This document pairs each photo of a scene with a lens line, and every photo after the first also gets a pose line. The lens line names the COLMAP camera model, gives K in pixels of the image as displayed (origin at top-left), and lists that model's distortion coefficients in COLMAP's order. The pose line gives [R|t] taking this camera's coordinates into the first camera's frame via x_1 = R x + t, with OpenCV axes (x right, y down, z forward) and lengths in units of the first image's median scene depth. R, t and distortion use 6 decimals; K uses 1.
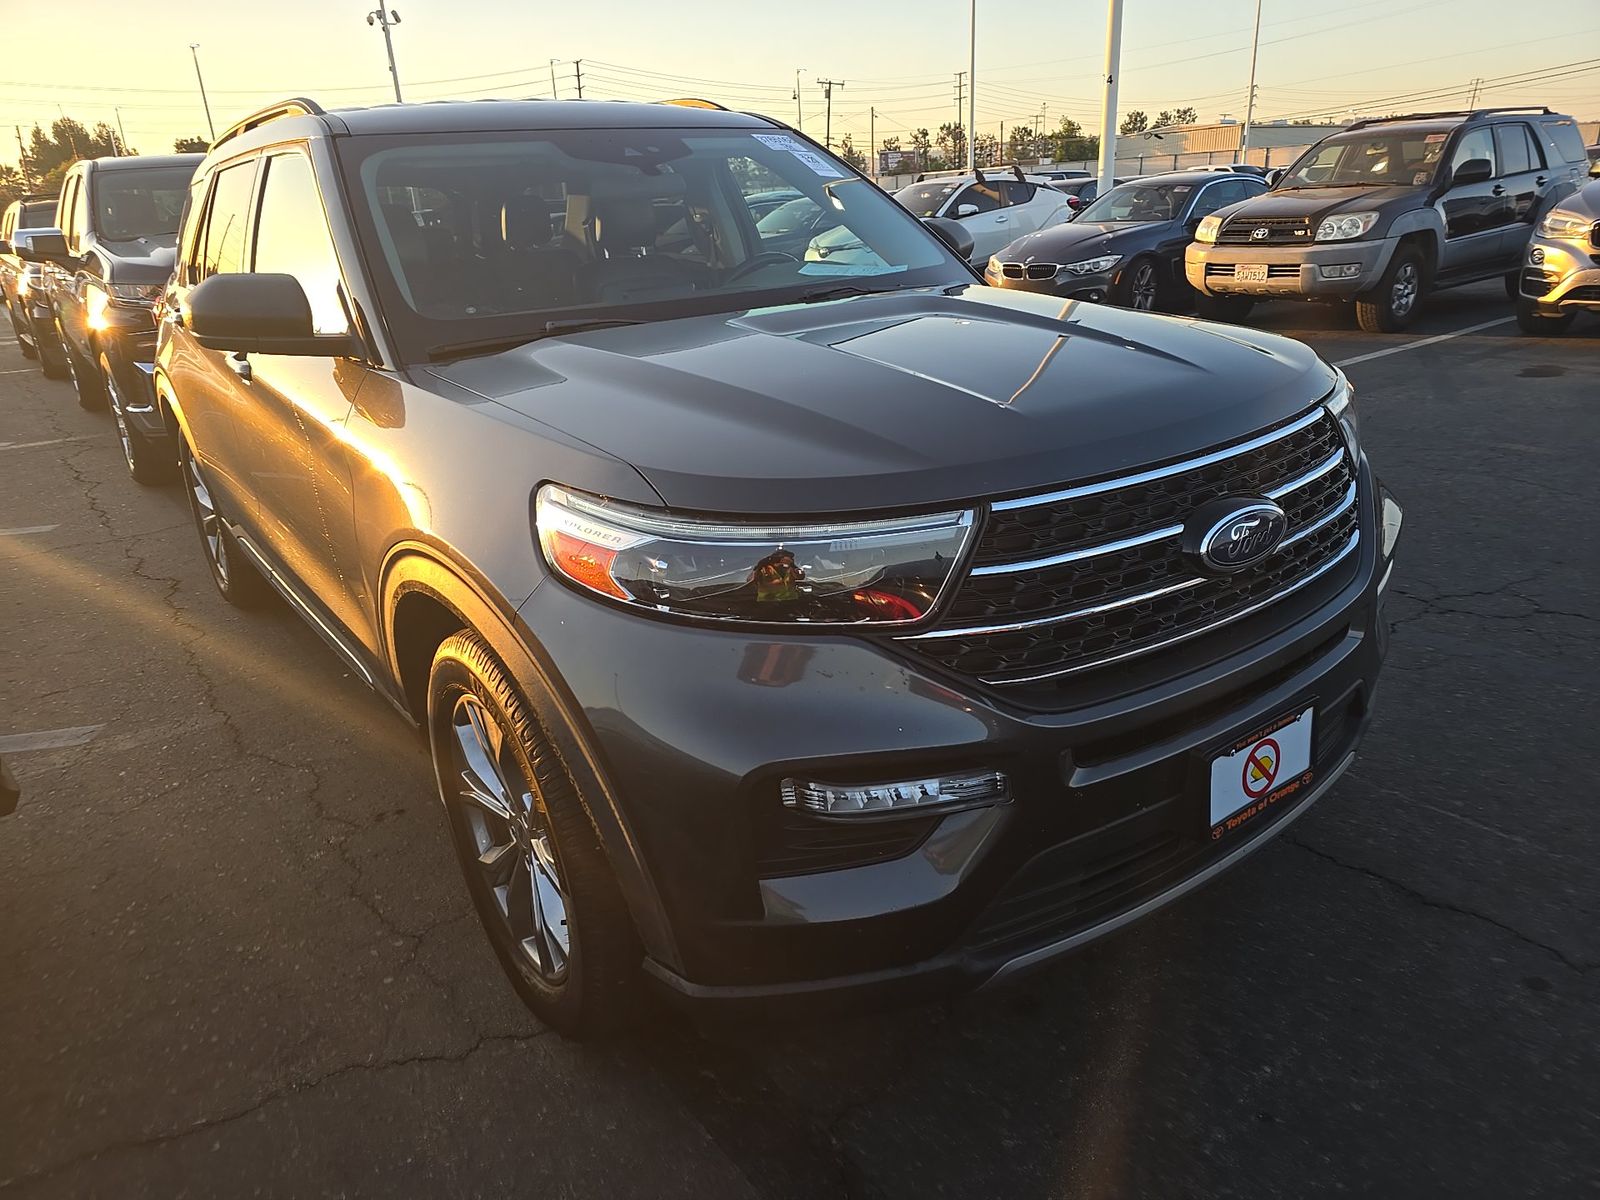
lens RADIAL K [[1034.0, 0, 805.6], [0, 1034.0, 603.3], [0, 0, 1]] dist [0.068051, -0.059824]
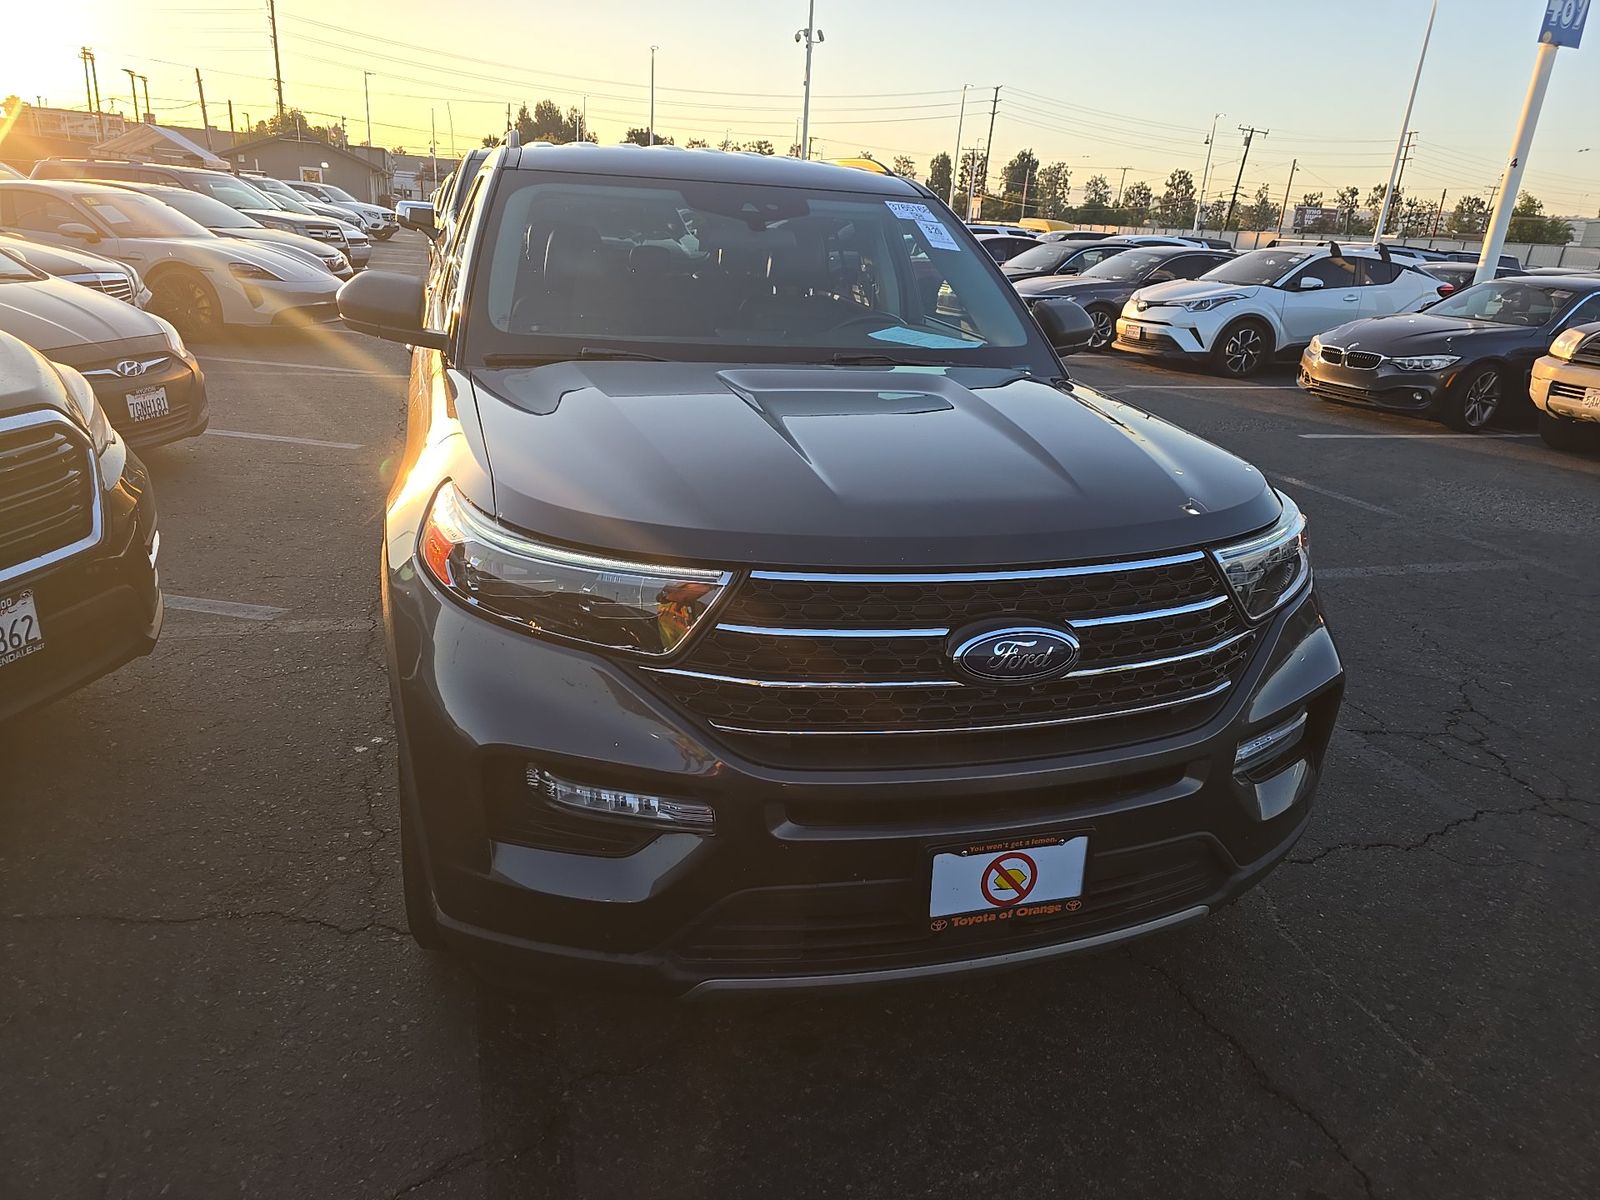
lens RADIAL K [[1034.0, 0, 805.6], [0, 1034.0, 603.3], [0, 0, 1]] dist [0.068051, -0.059824]
pose [[0.939812, 0.214790, -0.265741, 0.299526], [-0.220743, 0.975302, 0.007634, -0.046088], [0.260817, 0.051486, 0.964014, -0.034916]]
